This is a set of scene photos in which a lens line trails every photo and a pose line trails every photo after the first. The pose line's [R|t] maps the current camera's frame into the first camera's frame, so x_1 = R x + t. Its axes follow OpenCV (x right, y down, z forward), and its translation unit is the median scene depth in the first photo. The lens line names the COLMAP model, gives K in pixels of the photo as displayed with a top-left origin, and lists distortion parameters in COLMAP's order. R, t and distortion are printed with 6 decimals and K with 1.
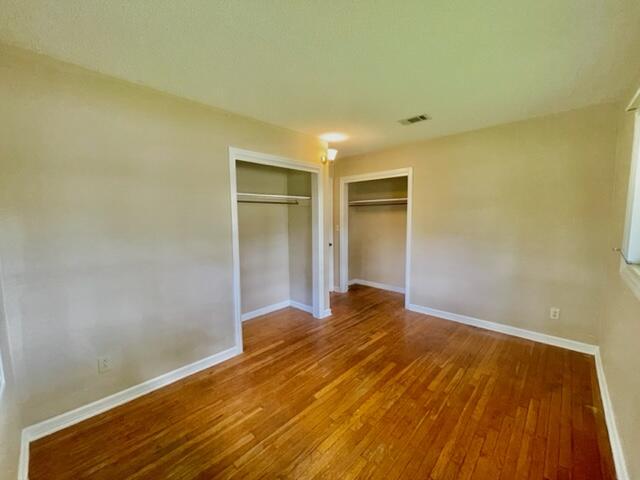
lens RADIAL K [[272.6, 0, 318.7], [0, 272.6, 240.5], [0, 0, 1]] dist [0.000475, -0.000037]
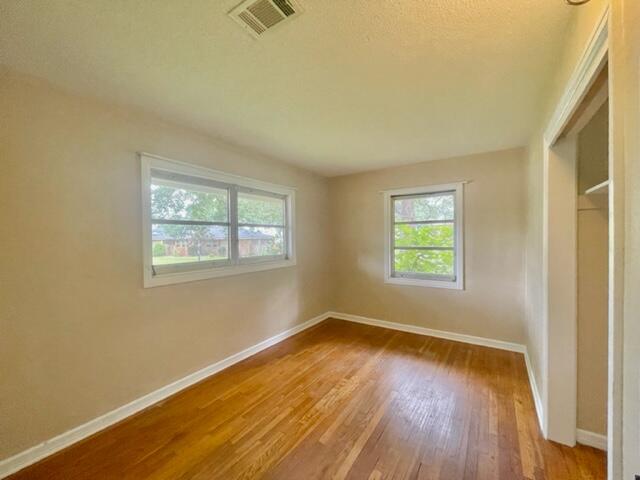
lens RADIAL K [[272.6, 0, 318.7], [0, 272.6, 240.5], [0, 0, 1]] dist [0.000475, -0.000037]
pose [[-0.987081, 0.016930, -0.159324, 0.457366], [0.000052, 0.994436, 0.105346, -0.172114], [0.160221, 0.103976, -0.981590, 1.929233]]
